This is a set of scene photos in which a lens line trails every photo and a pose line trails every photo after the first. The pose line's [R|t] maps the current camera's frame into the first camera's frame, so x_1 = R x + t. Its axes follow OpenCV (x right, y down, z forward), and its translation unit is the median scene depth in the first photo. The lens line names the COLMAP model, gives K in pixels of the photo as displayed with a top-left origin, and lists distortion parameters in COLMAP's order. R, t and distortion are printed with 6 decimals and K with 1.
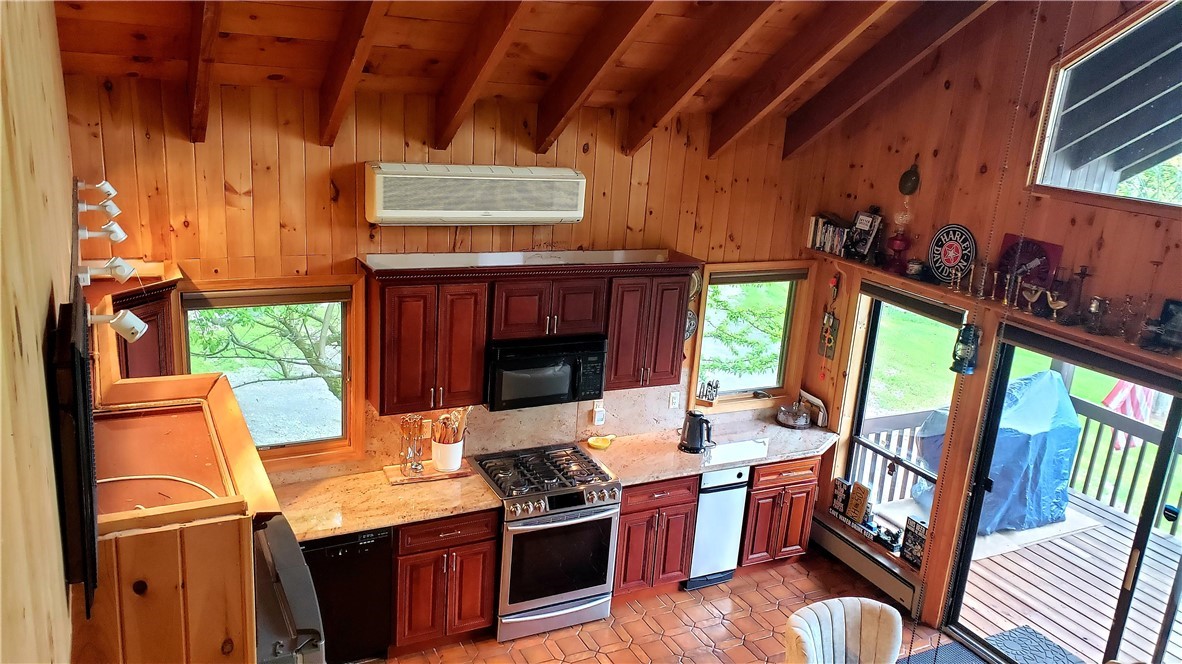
lens RADIAL K [[915.3, 0, 594.6], [0, 915.3, 326.5], [0, 0, 1]] dist [0.075040, -0.003867]
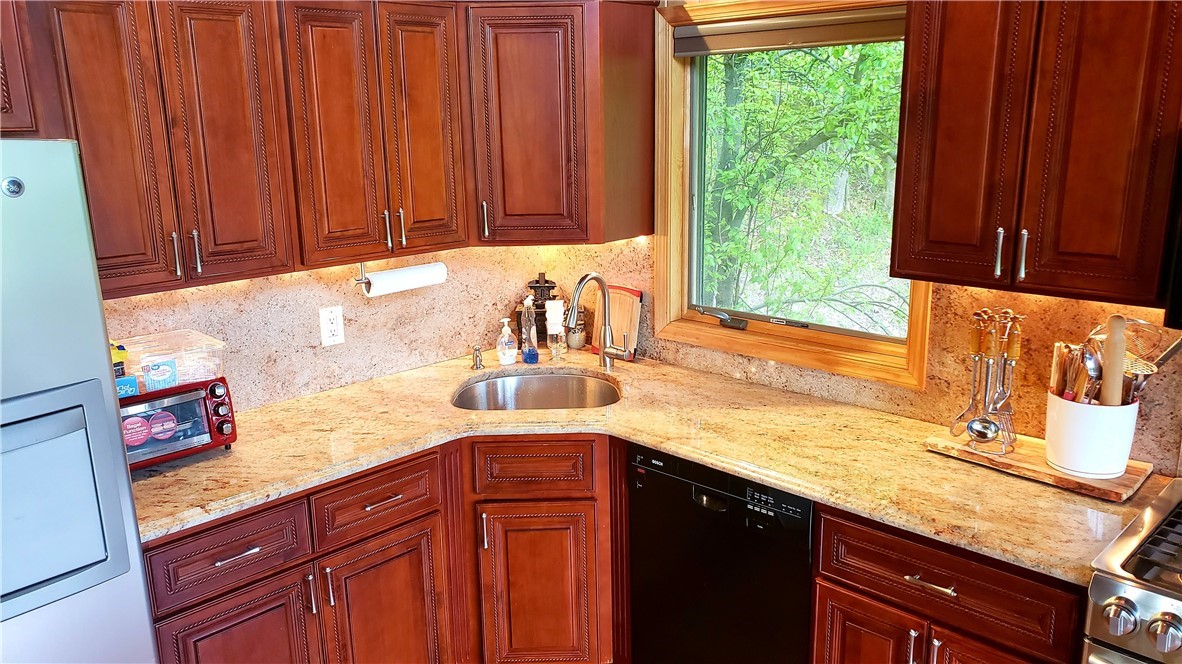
lens RADIAL K [[915.8, 0, 593.7], [0, 915.8, 333.3], [0, 0, 1]] dist [0.033619, 0.003133]
pose [[0.309224, 0.152845, -0.938626, 0.140734], [-0.215390, 0.972607, 0.087419, 0.106827], [0.926276, 0.175139, 0.333675, 0.656279]]
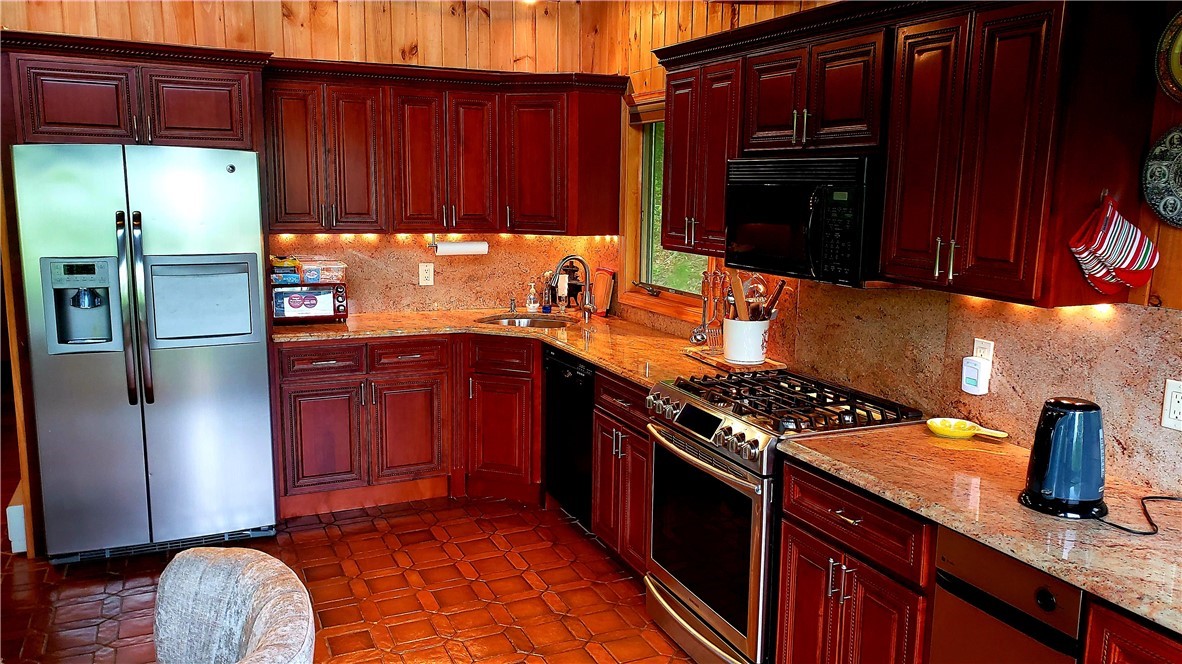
lens RADIAL K [[915.8, 0, 593.7], [0, 915.8, 333.3], [0, 0, 1]] dist [0.033619, 0.003133]
pose [[-0.058955, 0.091196, -0.994086, 0.513496], [-0.286504, 0.952378, 0.104361, 0.093661], [0.956263, 0.290962, -0.030019, 0.903247]]
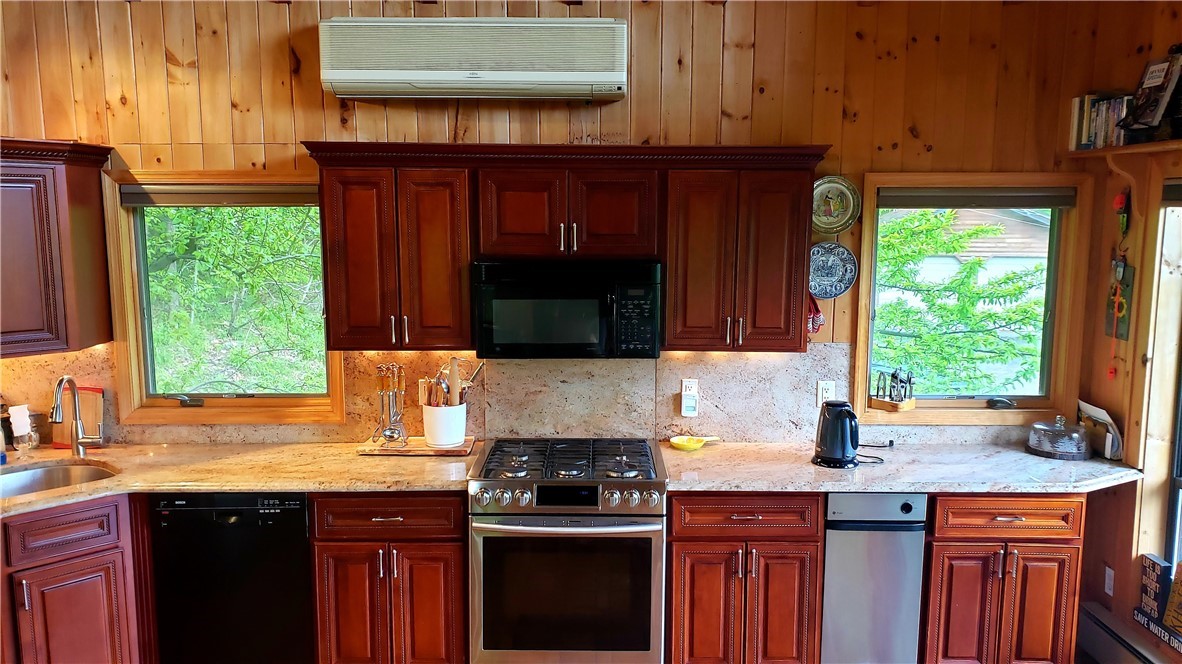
lens RADIAL K [[915.8, 0, 593.7], [0, 915.8, 333.3], [0, 0, 1]] dist [0.033619, 0.003133]
pose [[0.885449, -0.008670, -0.464656, 0.277317], [-0.063277, 0.988266, -0.139020, 0.158853], [0.460409, 0.152497, 0.874510, 0.409182]]
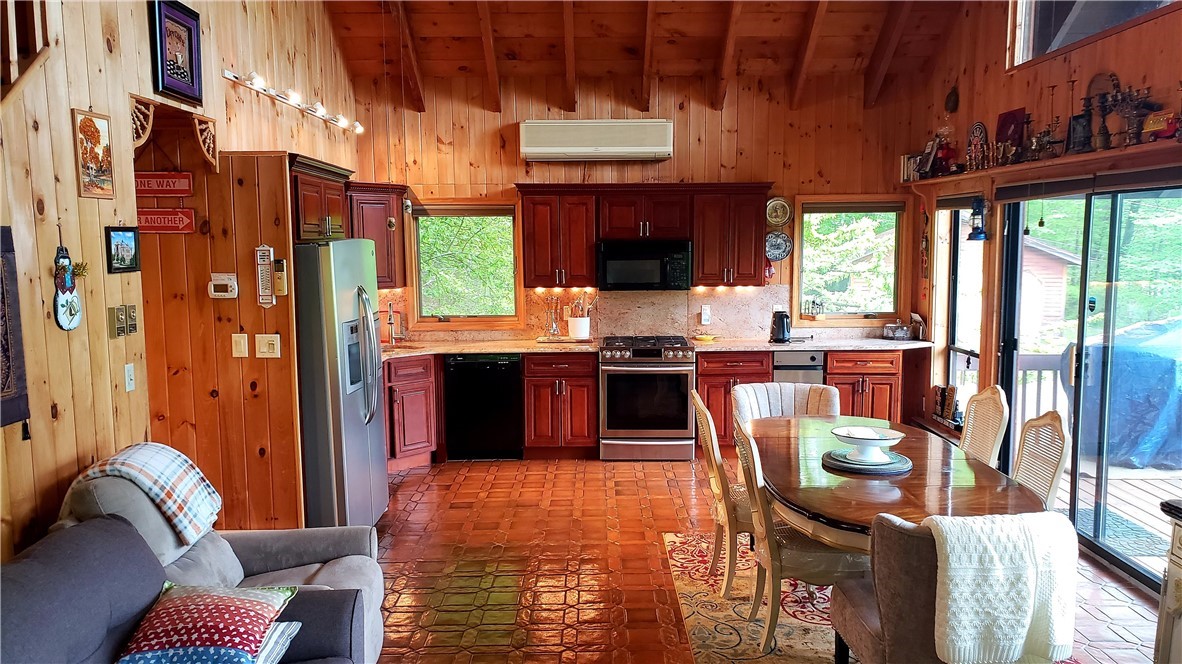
lens RADIAL K [[910.7, 0, 608.6], [0, 910.7, 334.3], [0, 0, 1]] dist [0.127350, -0.002575]
pose [[0.886291, -0.030404, -0.462130, 0.516603], [-0.053105, 0.984589, -0.166625, 0.374256], [0.460074, 0.172219, 0.871018, -0.185630]]
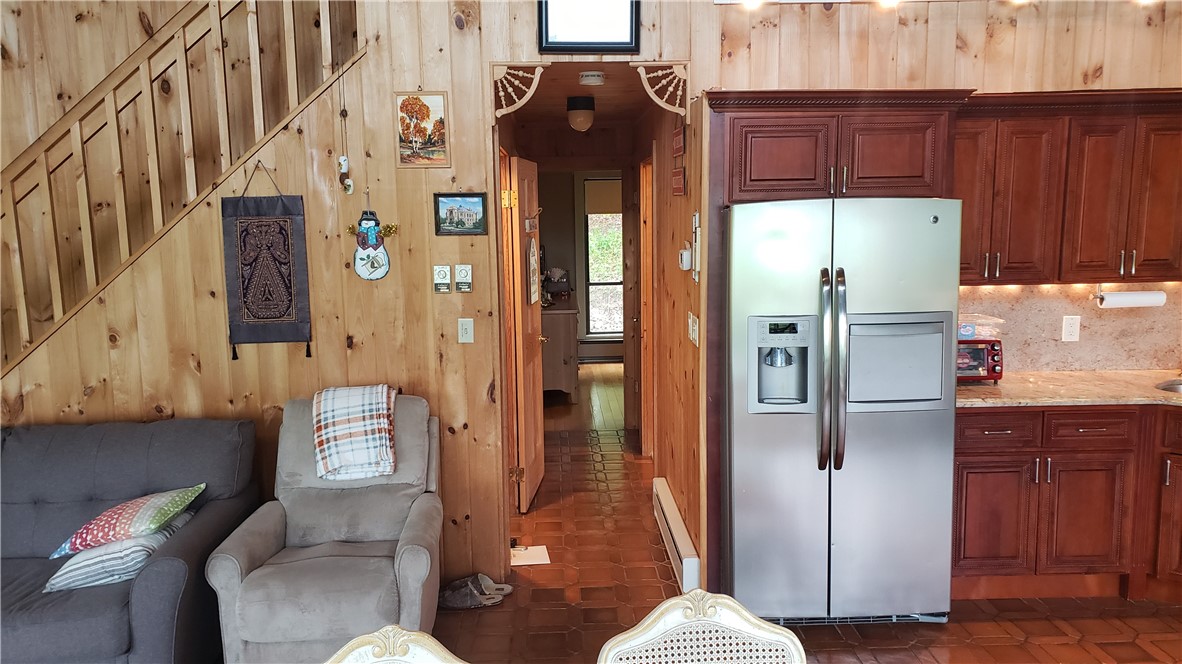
lens RADIAL K [[915.8, 0, 593.7], [0, 915.8, 333.3], [0, 0, 1]] dist [0.033619, 0.003133]
pose [[-0.425127, 0.057773, -0.903288, 0.503918], [-0.258989, 0.948472, 0.182554, 0.147259], [0.867290, 0.311551, -0.388258, 0.645642]]
